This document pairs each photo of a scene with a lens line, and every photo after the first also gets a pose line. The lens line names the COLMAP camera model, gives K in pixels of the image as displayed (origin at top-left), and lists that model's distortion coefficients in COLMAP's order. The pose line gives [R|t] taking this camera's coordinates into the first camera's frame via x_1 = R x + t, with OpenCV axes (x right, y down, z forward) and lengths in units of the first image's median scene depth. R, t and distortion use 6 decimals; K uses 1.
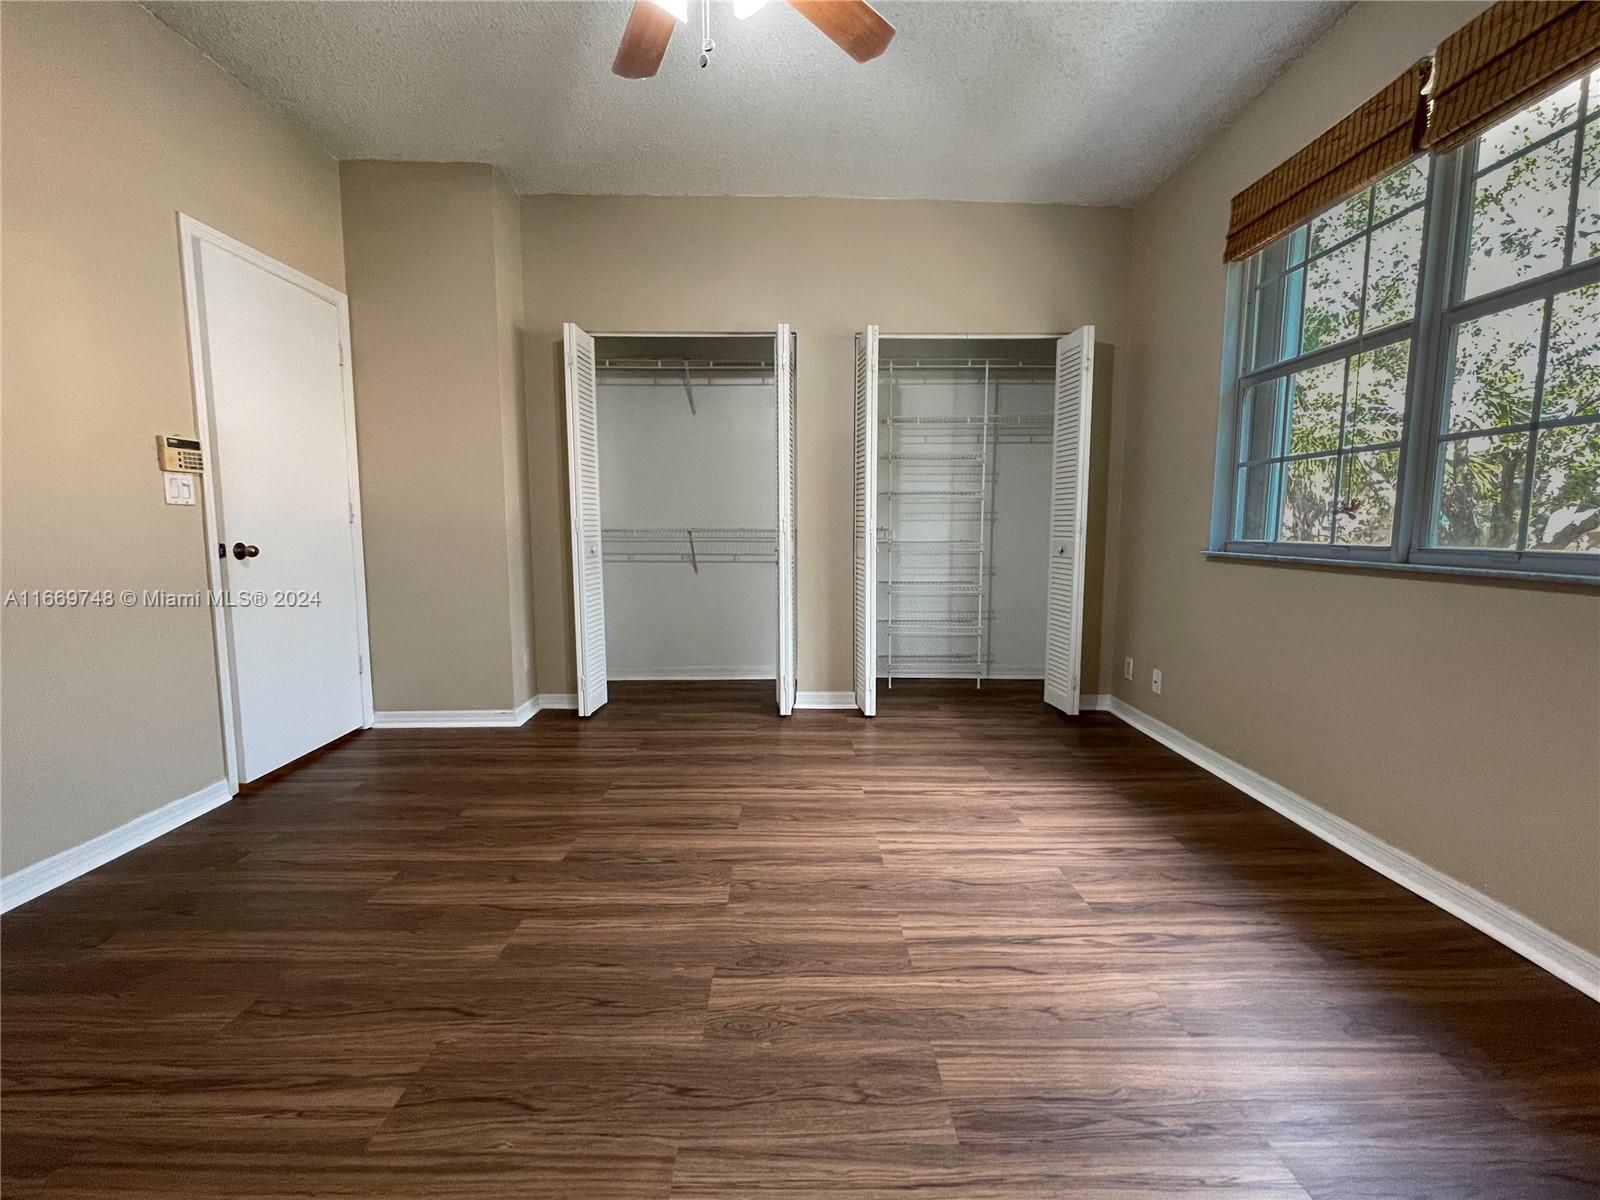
lens RADIAL K [[683.8, 0, 830.9], [0, 683.8, 582.8], [0, 0, 1]] dist [0.004581, 0.000200]
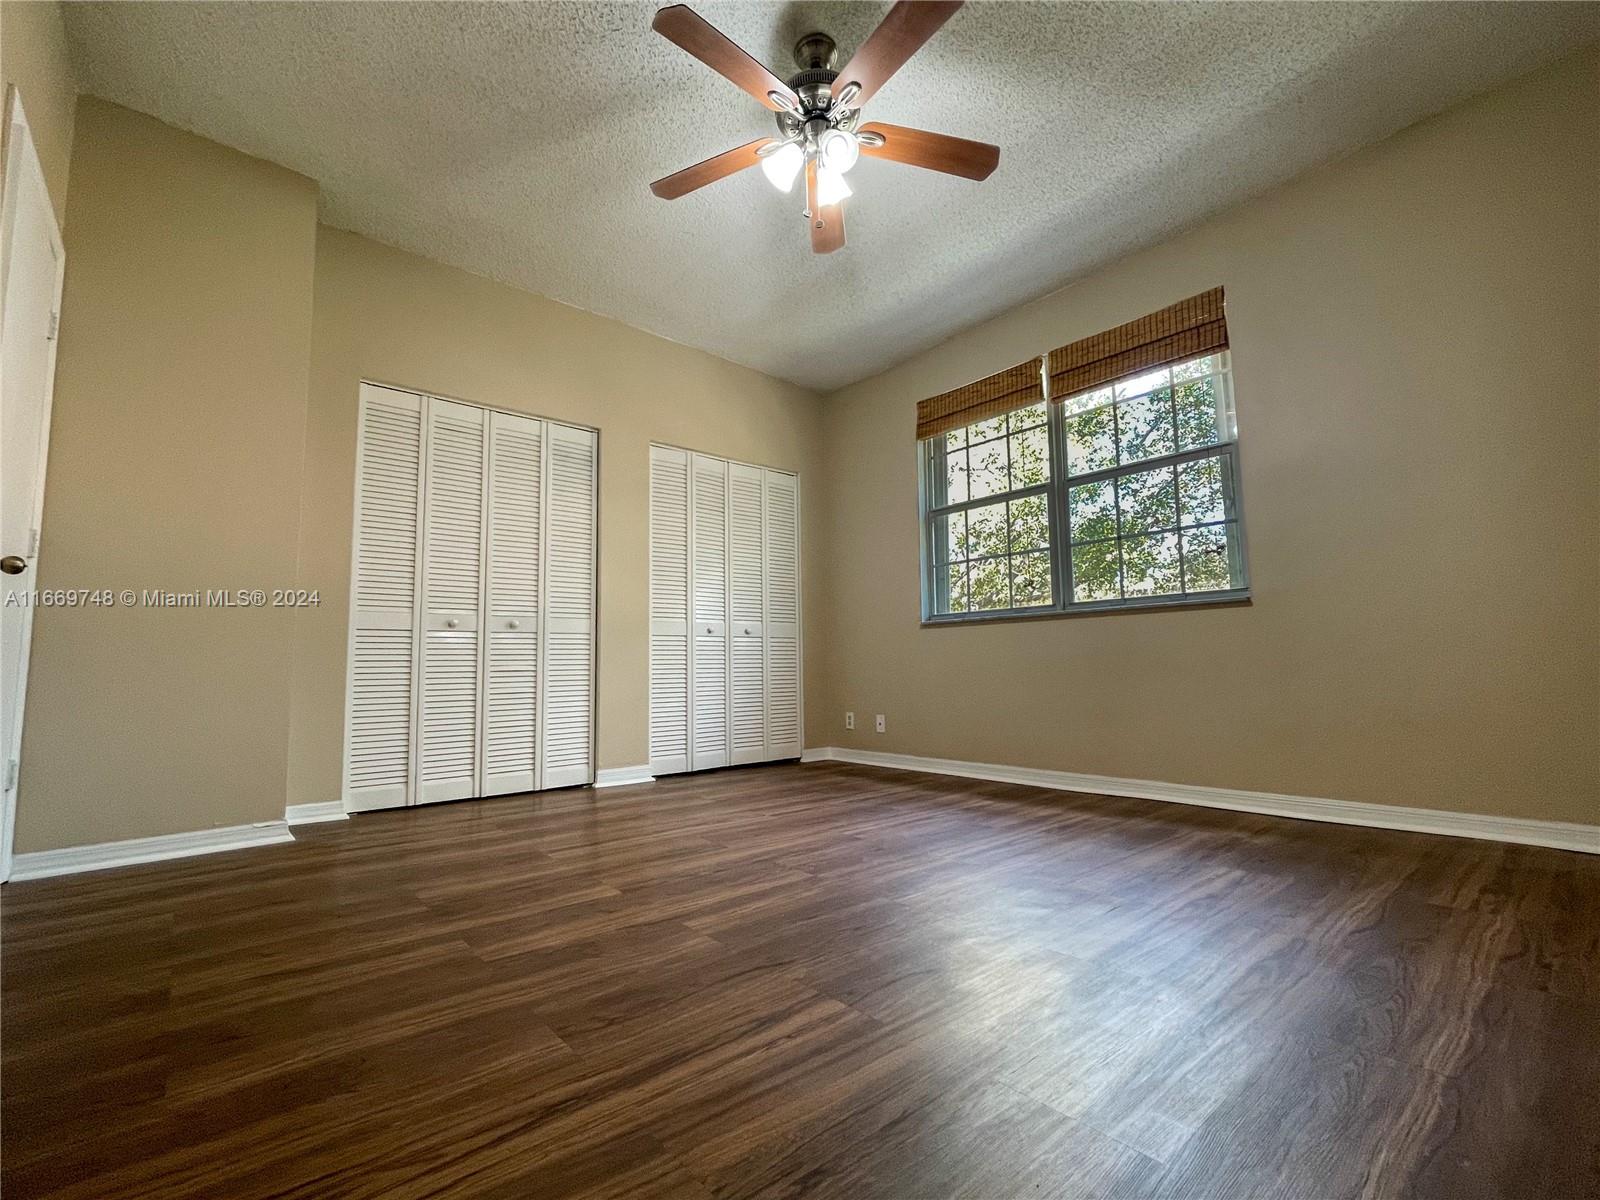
lens RADIAL K [[650.5, 0, 798.9], [0, 650.5, 598.2], [0, 0, 1]] dist [-0.000591, -0.000183]
pose [[0.795469, 0.043410, 0.604437, -0.735281], [0.070324, 0.984079, -0.163225, 0.163783], [-0.601900, 0.172347, 0.779752, 0.081233]]
